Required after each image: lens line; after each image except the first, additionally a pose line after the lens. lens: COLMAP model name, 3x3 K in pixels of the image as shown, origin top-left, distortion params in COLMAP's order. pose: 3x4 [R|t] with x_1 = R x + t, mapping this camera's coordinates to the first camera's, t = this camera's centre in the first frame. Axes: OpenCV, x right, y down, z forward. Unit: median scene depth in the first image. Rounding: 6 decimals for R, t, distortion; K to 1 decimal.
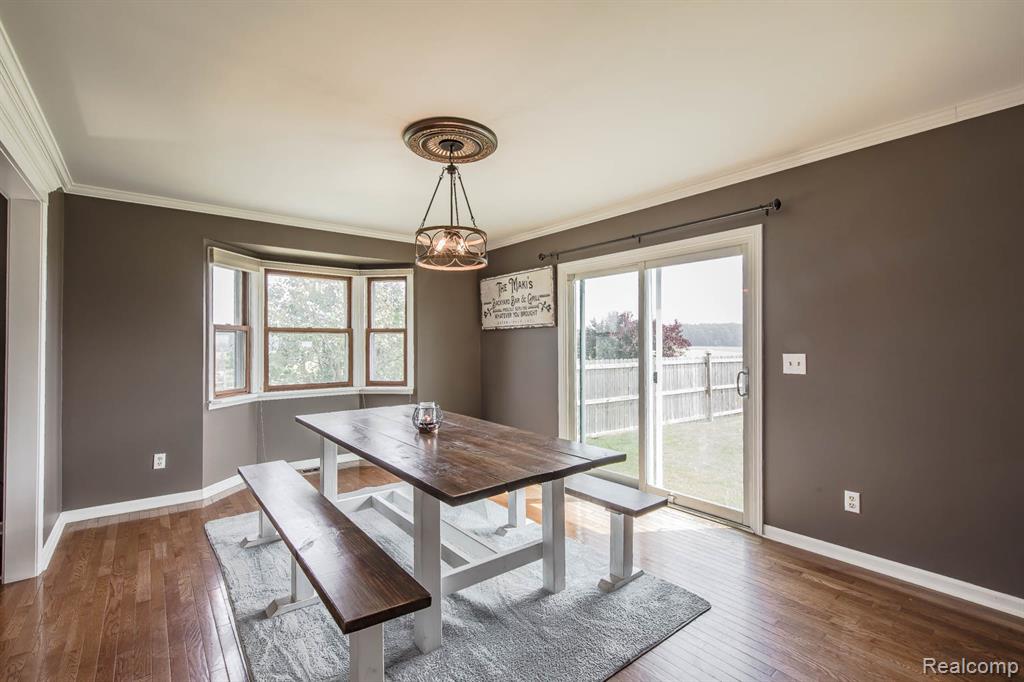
lens RADIAL K [[452.6, 0, 501.1], [0, 452.6, 337.1], [0, 0, 1]] dist [0.000084, -0.000043]
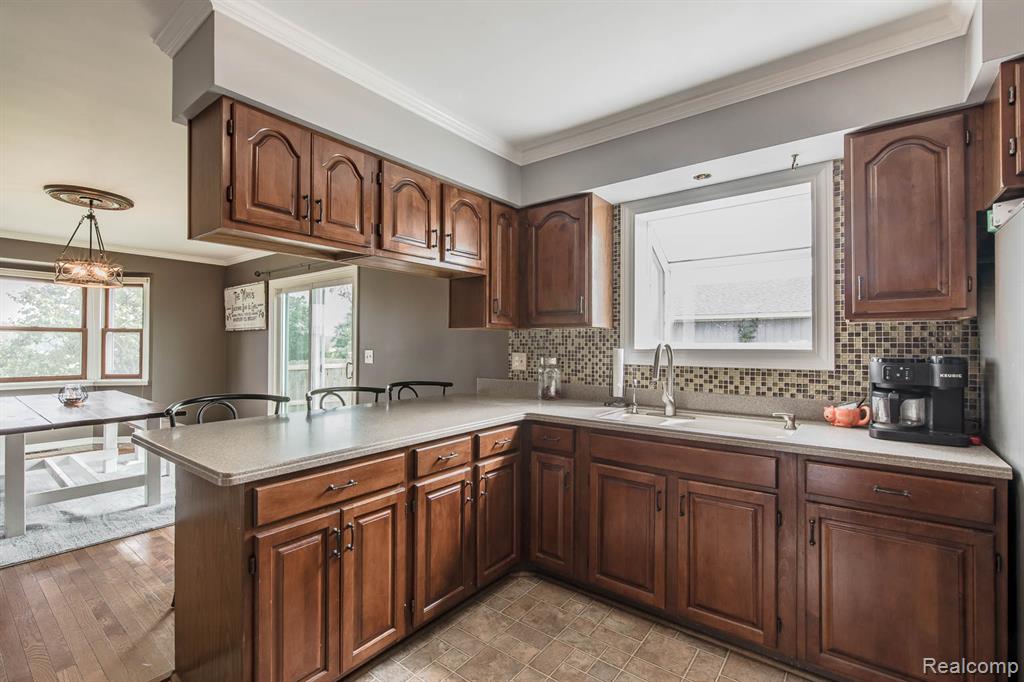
lens RADIAL K [[449.0, 0, 509.2], [0, 449.0, 341.0], [0, 0, 1]] dist [-0.003338, -0.000526]
pose [[0.969813, 0.011283, 0.243588, 0.430768], [-0.012279, 0.999921, 0.002569, -0.002521], [-0.243540, -0.005482, 0.969875, -0.348689]]
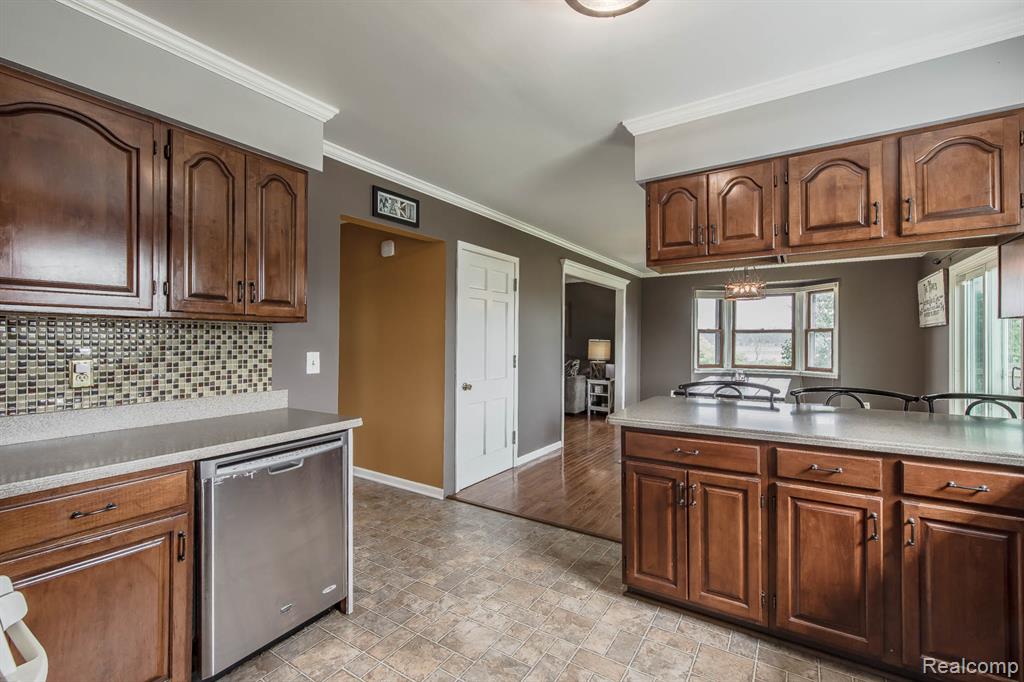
lens RADIAL K [[449.0, 0, 509.2], [0, 449.0, 341.0], [0, 0, 1]] dist [-0.003338, -0.000526]
pose [[0.317232, 0.007932, -0.948315, 0.727023], [0.007646, 0.999911, 0.010922, -0.004346], [0.948317, -0.010715, 0.317143, -0.294658]]
